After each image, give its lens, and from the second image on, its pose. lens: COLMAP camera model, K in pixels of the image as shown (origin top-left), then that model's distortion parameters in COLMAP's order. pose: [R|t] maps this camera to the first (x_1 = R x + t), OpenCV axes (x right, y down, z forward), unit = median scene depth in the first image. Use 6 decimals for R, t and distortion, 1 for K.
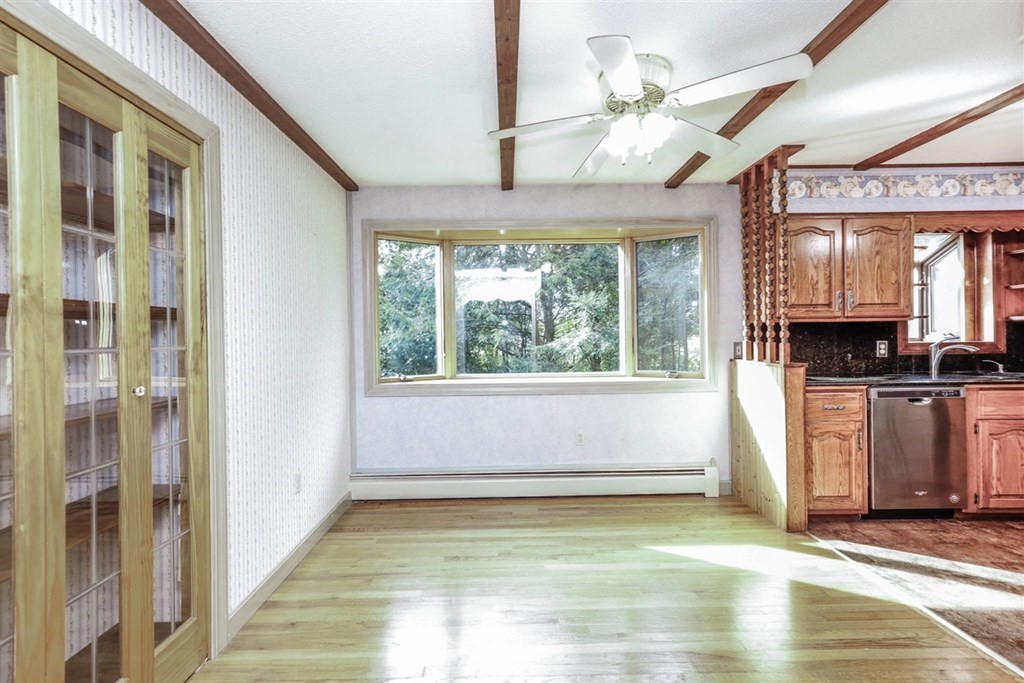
lens RADIAL K [[467.6, 0, 502.3], [0, 467.6, 336.6], [0, 0, 1]] dist [-0.016723, 0.007966]
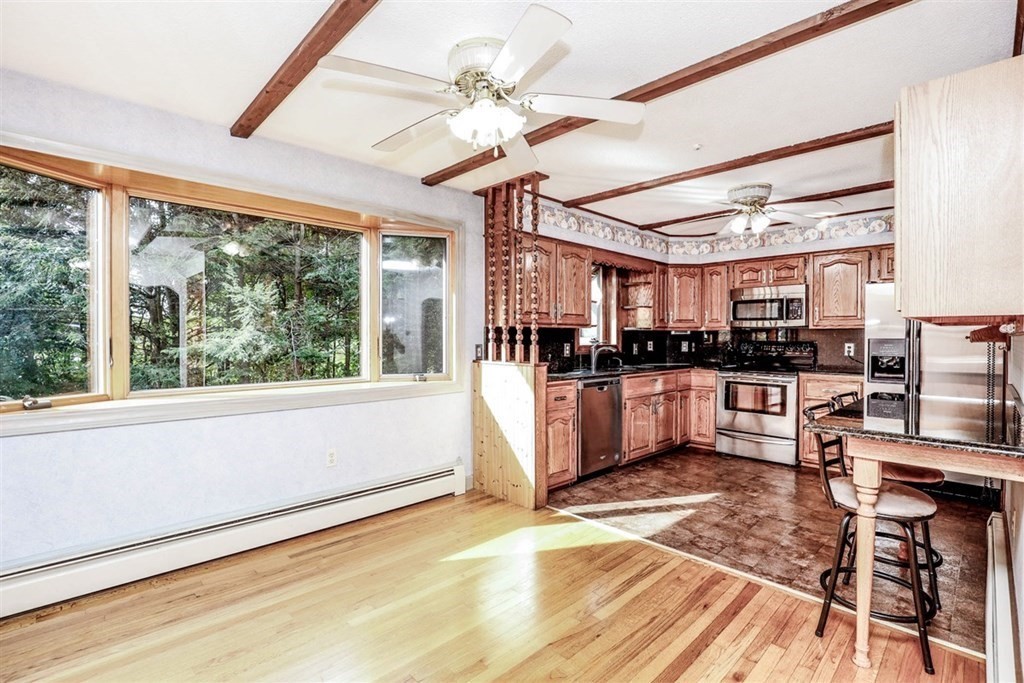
lens RADIAL K [[480.7, 0, 524.3], [0, 480.7, 339.3], [0, 0, 1]] dist [-0.030835, 0.005094]
pose [[0.702535, 0.010726, 0.711568, -0.224497], [-0.011896, 0.999924, -0.003327, 0.003573], [-0.711549, -0.006127, 0.702609, 0.171576]]
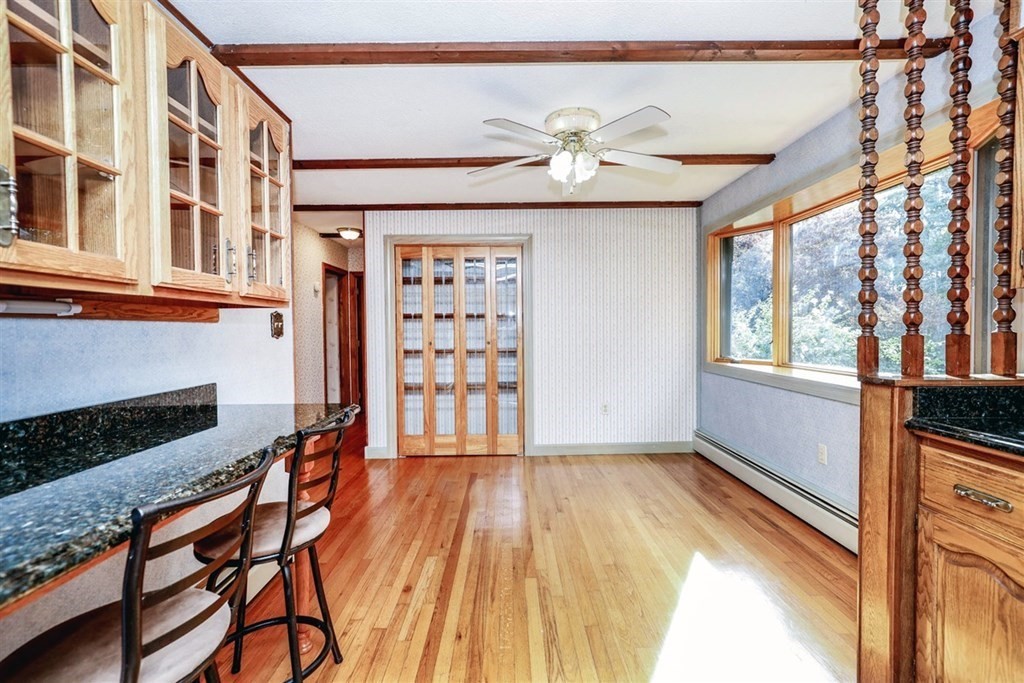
lens RADIAL K [[467.6, 0, 505.1], [0, 467.6, 339.8], [0, 0, 1]] dist [-0.016723, 0.007966]
pose [[-0.017731, 0.032807, -0.999304, 1.022797], [0.013661, 0.999376, 0.032567, -0.004209], [0.999749, -0.013074, -0.018168, 0.538226]]
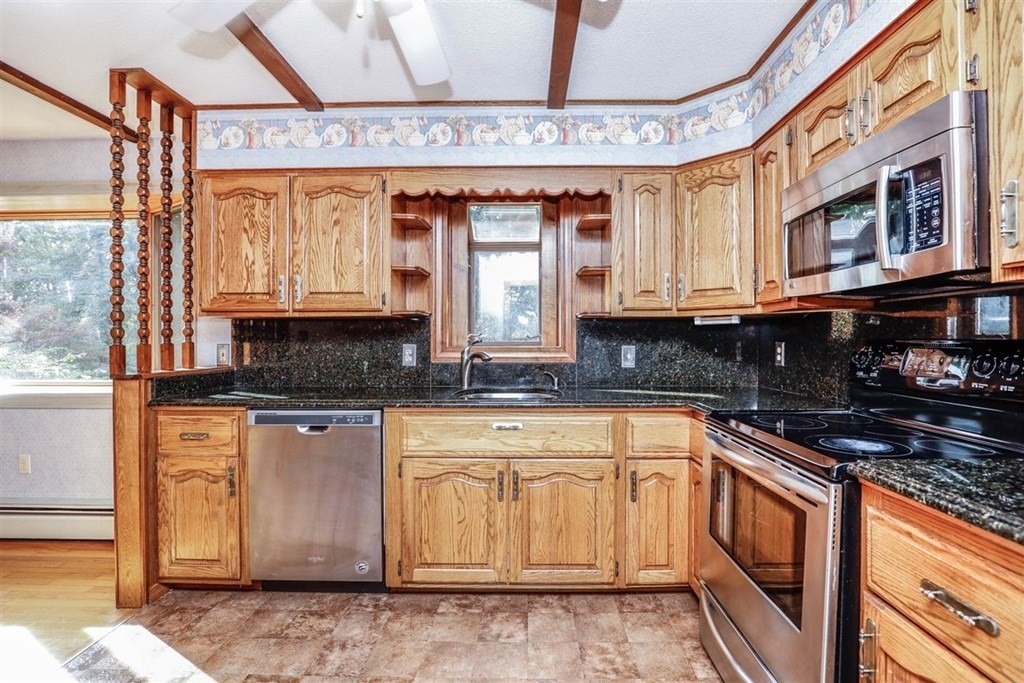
lens RADIAL K [[480.7, 0, 527.2], [0, 480.7, 338.9], [0, 0, 1]] dist [-0.030835, 0.005094]
pose [[0.999899, 0.010618, -0.009495, 1.117905], [-0.010582, 0.999937, 0.003833, -0.004535], [0.009536, -0.003732, 0.999948, 0.252563]]
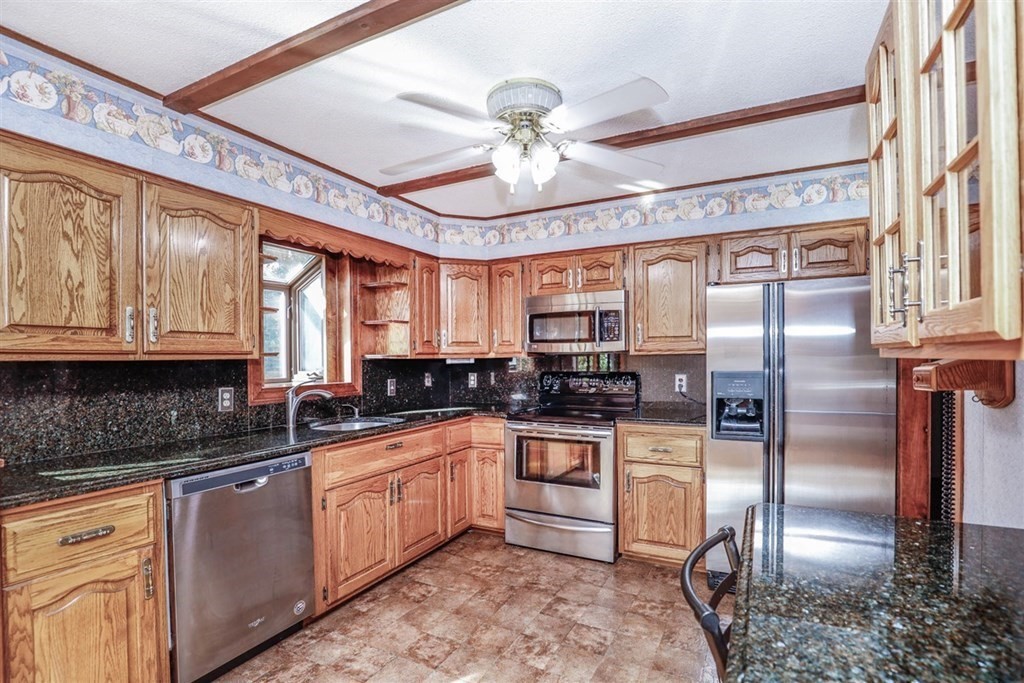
lens RADIAL K [[480.7, 0, 526.7], [0, 480.7, 362.4], [0, 0, 1]] dist [-0.030835, 0.005094]
pose [[0.445618, -0.000147, 0.895223, 0.429418], [0.004559, 0.999987, -0.002105, -0.027153], [-0.895212, 0.005020, 0.445613, 0.320935]]
